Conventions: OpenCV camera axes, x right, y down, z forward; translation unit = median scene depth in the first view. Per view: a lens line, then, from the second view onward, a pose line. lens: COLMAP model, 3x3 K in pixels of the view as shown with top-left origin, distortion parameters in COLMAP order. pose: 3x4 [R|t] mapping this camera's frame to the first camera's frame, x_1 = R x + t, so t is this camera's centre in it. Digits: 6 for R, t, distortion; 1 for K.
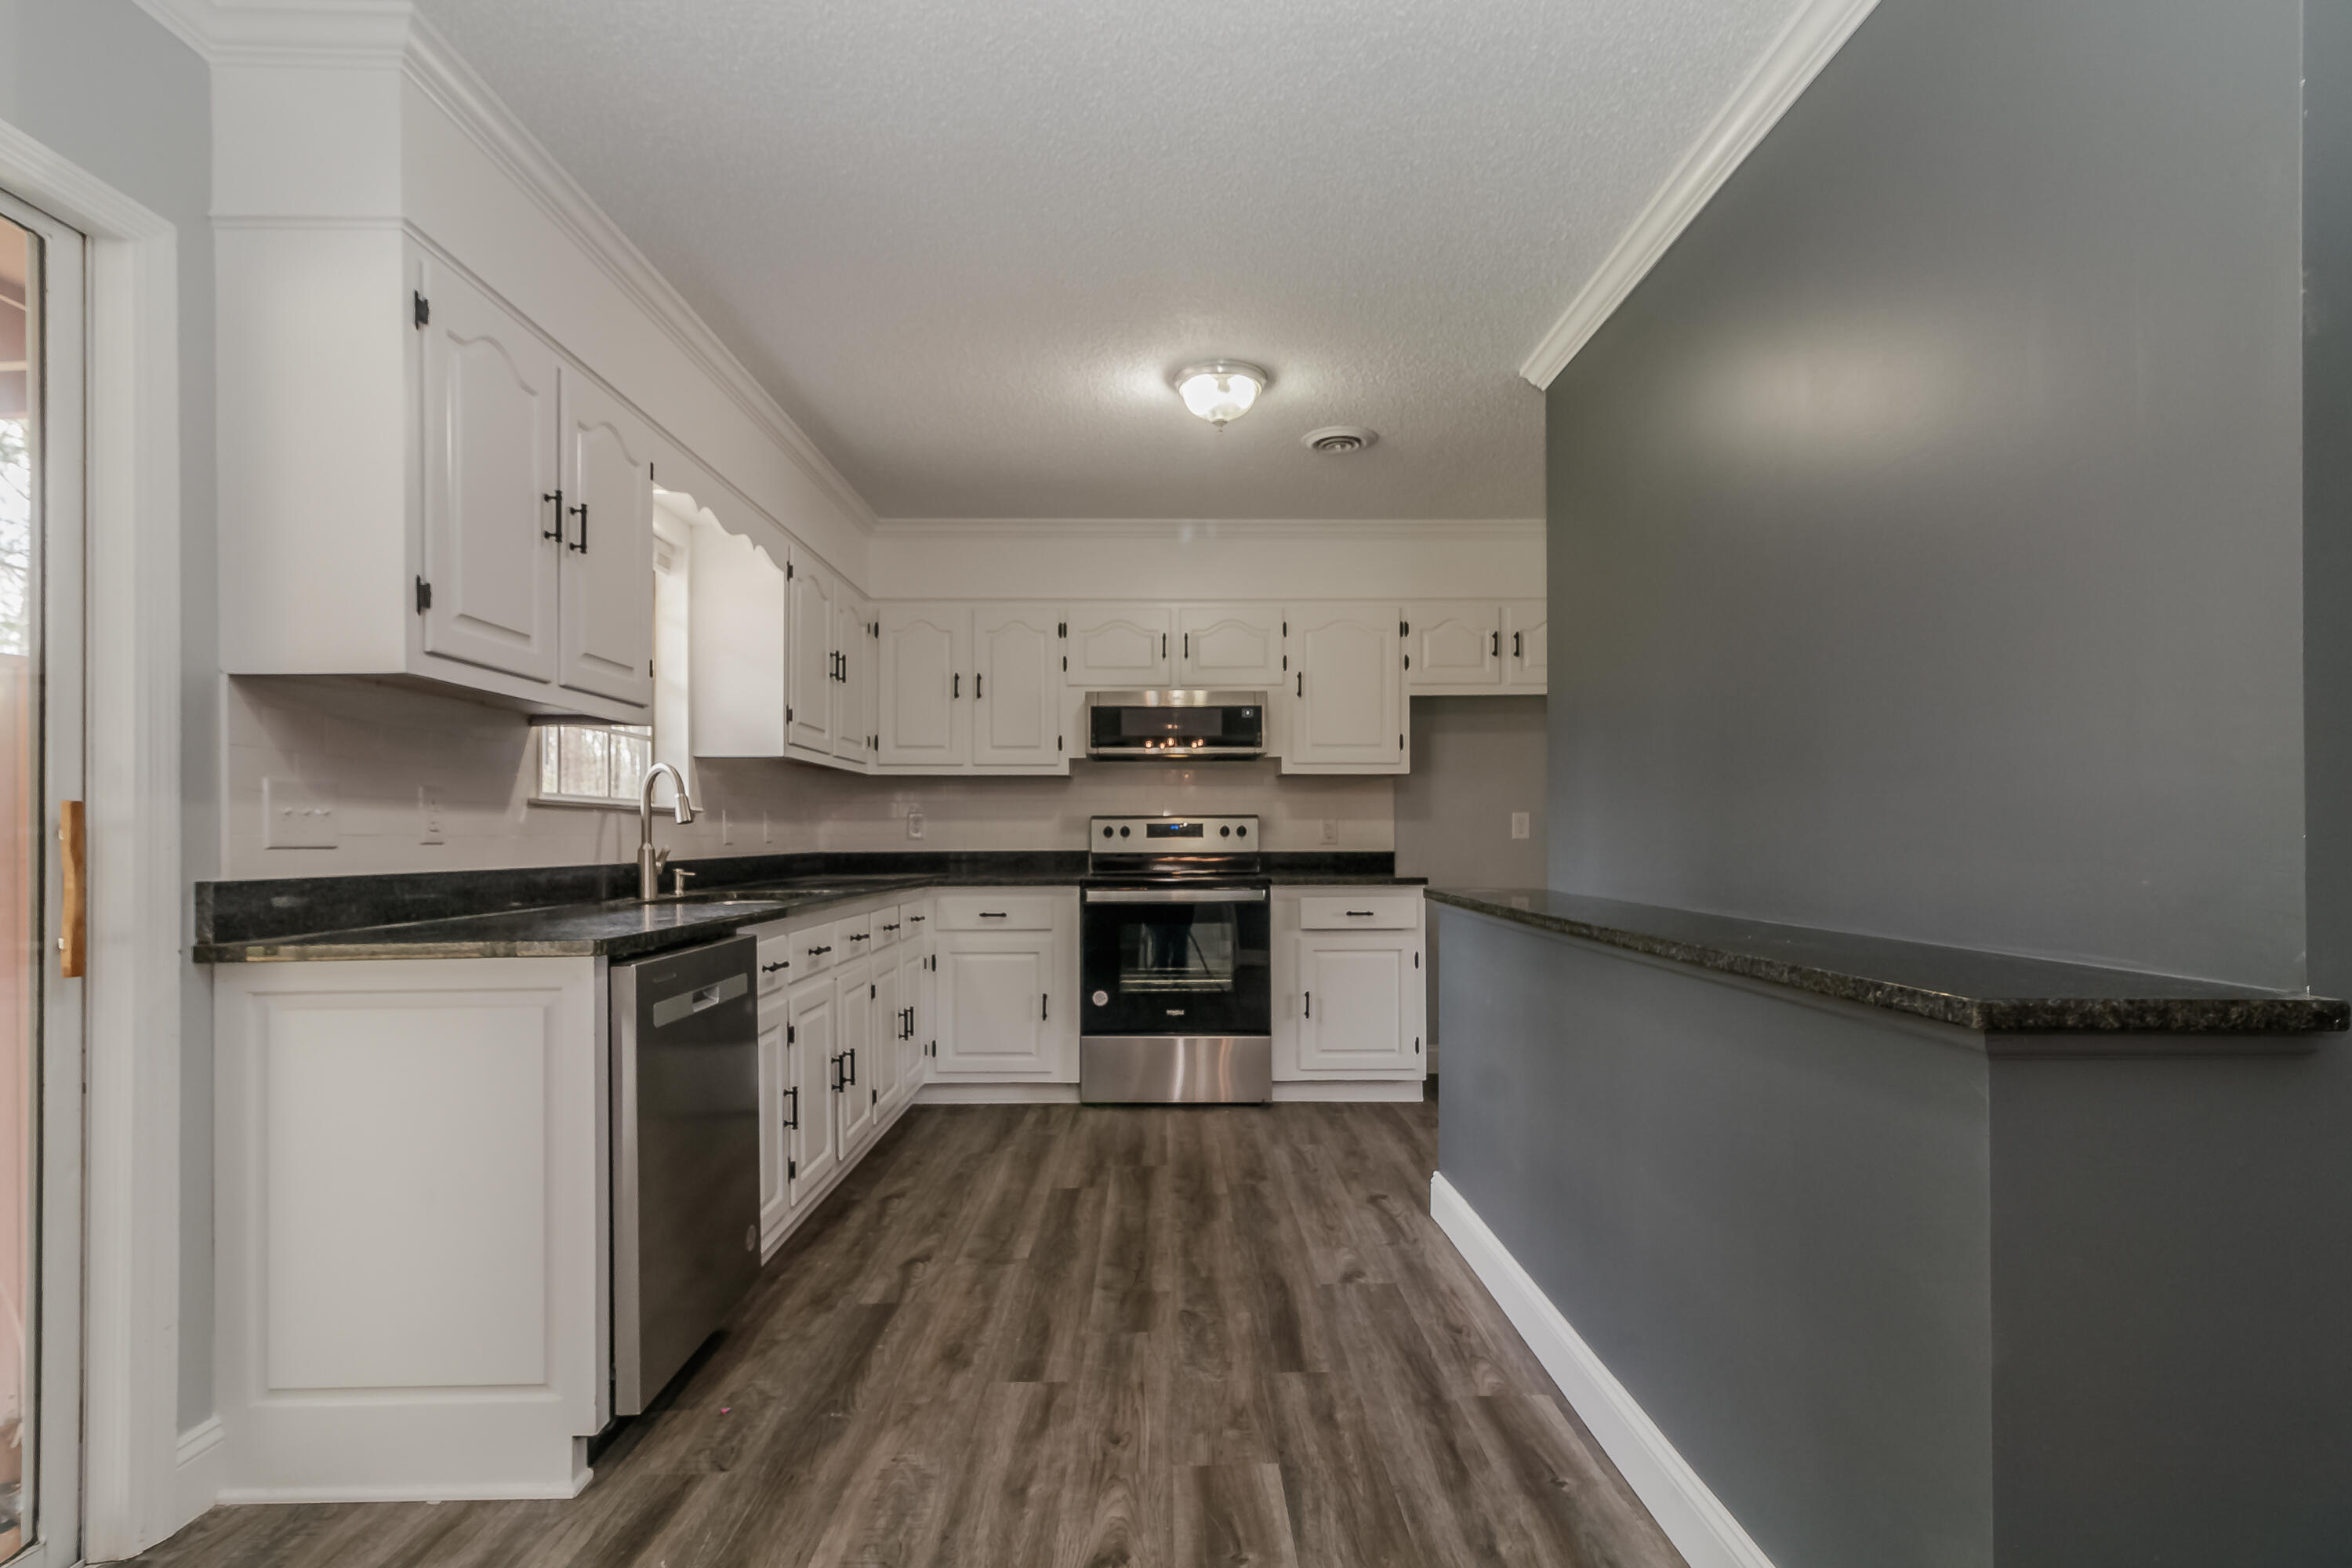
lens RADIAL K [[1089.3, 0, 1173.3], [0, 1089.3, 872.4], [0, 0, 1]] dist [0.007444, -0.000343]
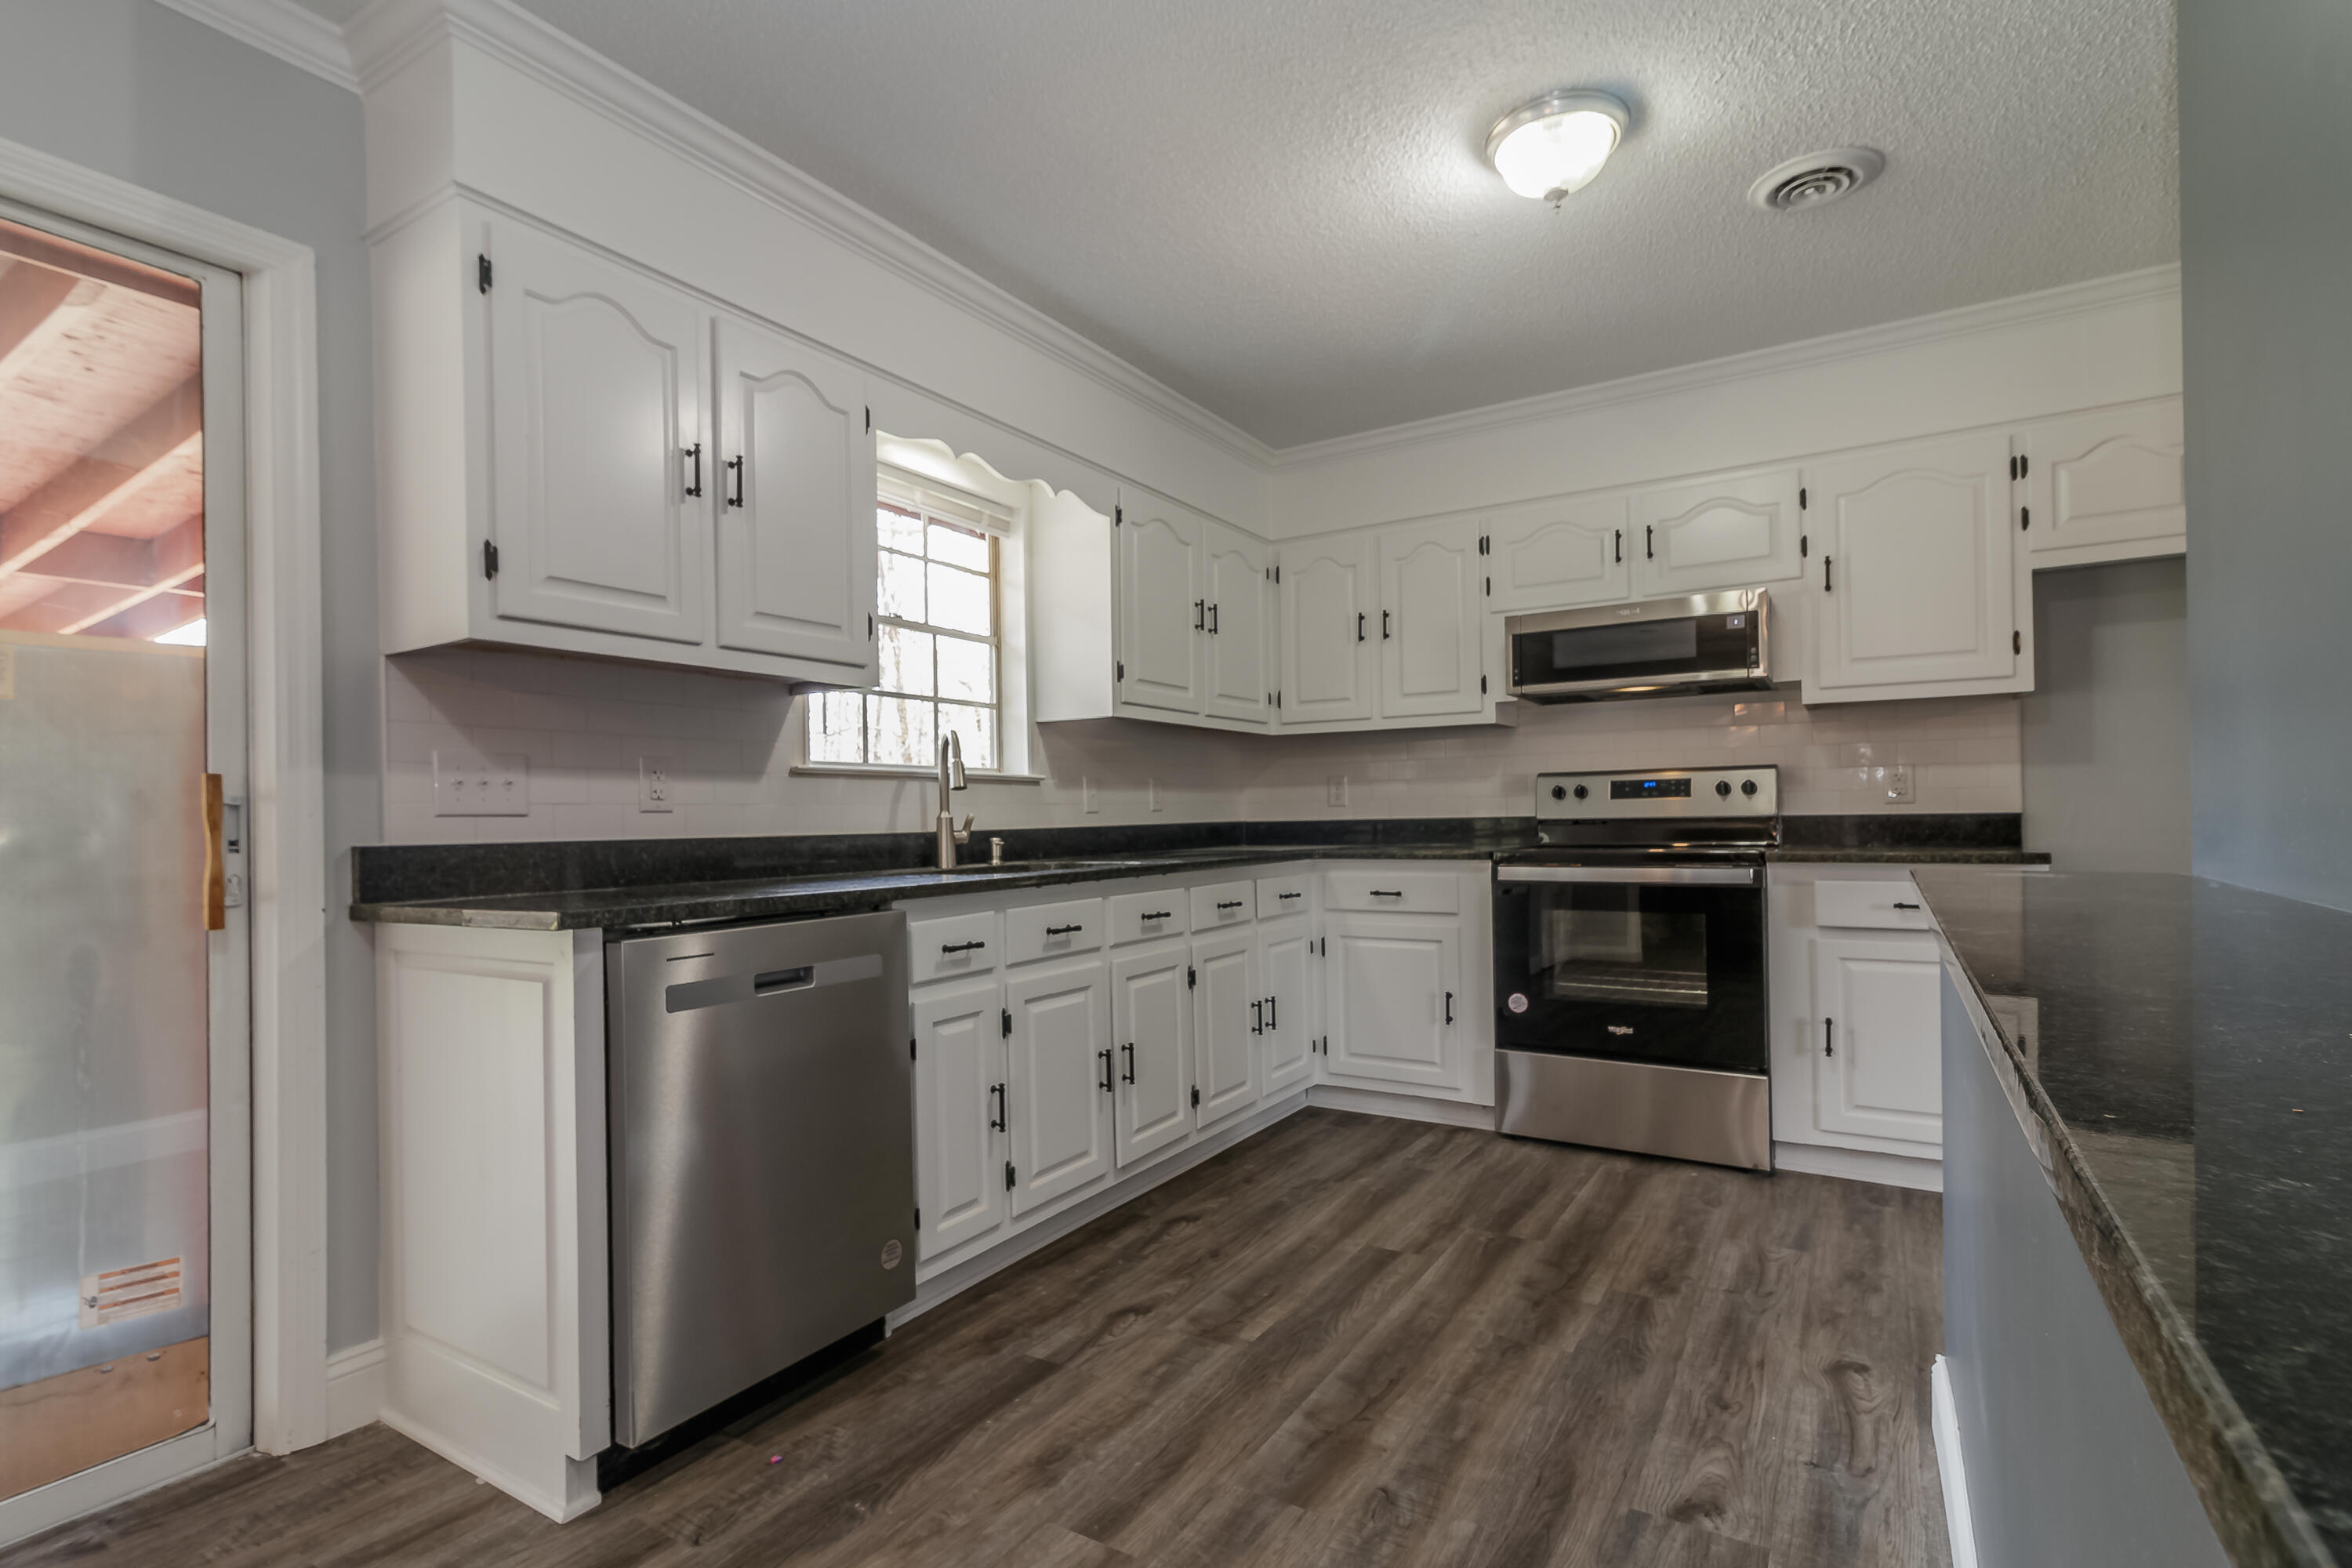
lens RADIAL K [[1089.3, 0, 1183.8], [0, 1089.3, 836.2], [0, 0, 1]] dist [0.007444, -0.000343]
pose [[0.842925, -0.001560, -0.538028, 0.212943], [-0.002896, 0.999968, -0.007437, 0.002186], [0.538023, 0.007827, 0.842894, 0.282746]]
